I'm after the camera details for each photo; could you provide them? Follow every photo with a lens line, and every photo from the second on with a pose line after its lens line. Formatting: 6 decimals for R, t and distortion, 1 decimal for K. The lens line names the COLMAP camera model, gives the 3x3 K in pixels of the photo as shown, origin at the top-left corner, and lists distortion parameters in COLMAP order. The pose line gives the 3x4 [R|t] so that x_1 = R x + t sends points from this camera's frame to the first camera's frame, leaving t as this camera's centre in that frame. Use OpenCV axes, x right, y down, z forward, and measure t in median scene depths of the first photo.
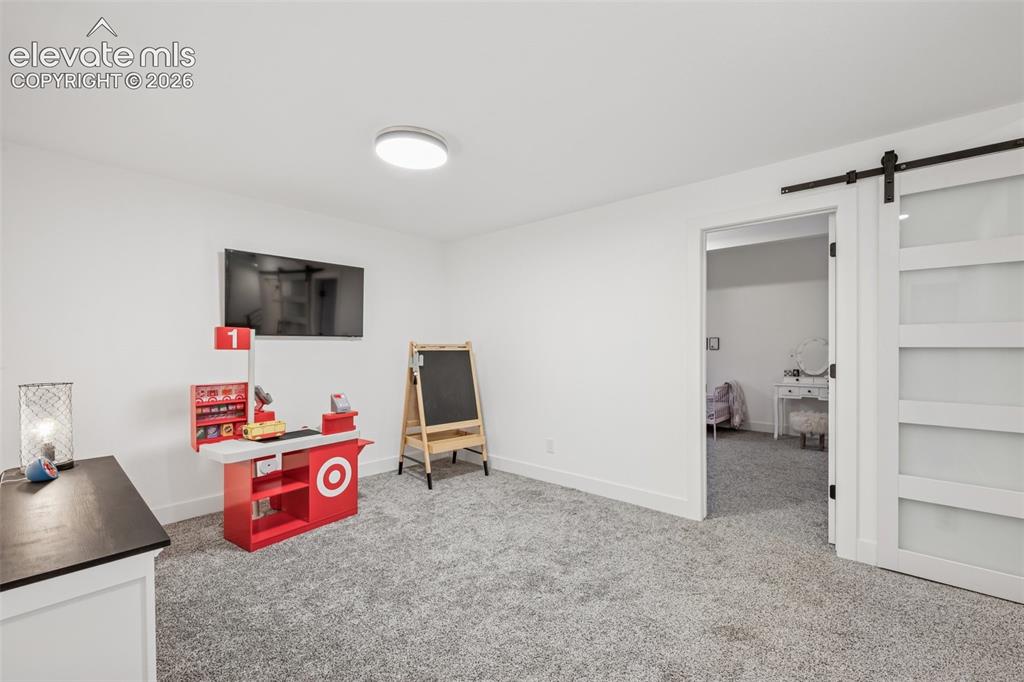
lens RADIAL K [[433.1, 0, 508.9], [0, 433.1, 354.8], [0, 0, 1]] dist [-0.000044, 0.000231]
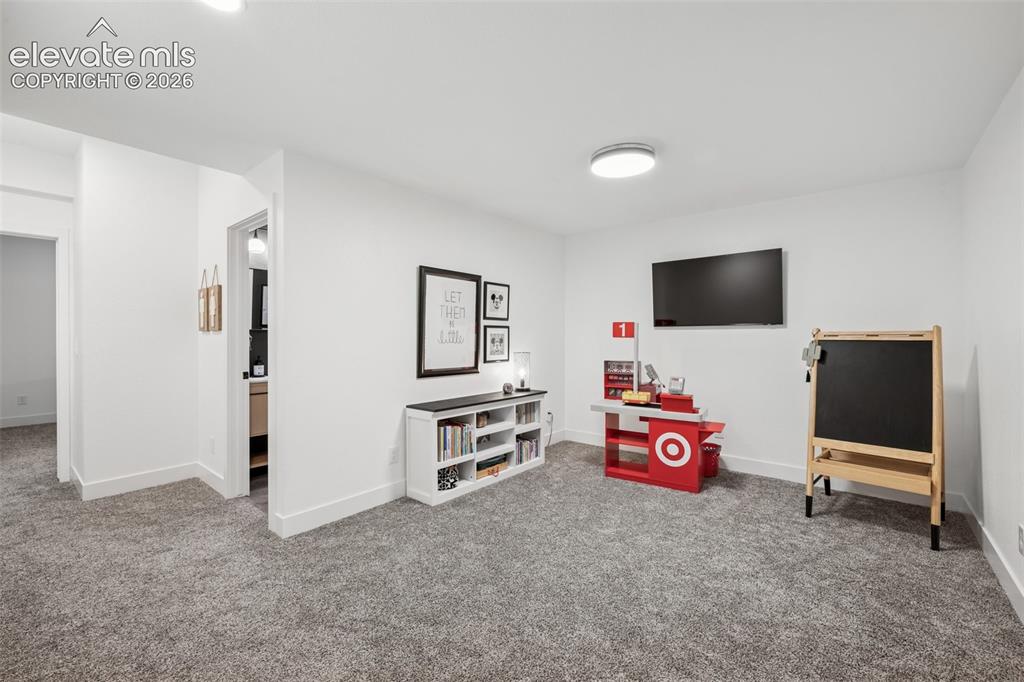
lens RADIAL K [[420.9, 0, 514.0], [0, 420.9, 338.8], [0, 0, 1]] dist [-0.001113, 0.000731]
pose [[0.047861, 0.006107, -0.998835, 0.645819], [-0.017367, 0.999835, 0.005281, -0.007763], [0.998703, 0.017094, 0.047959, 0.496158]]
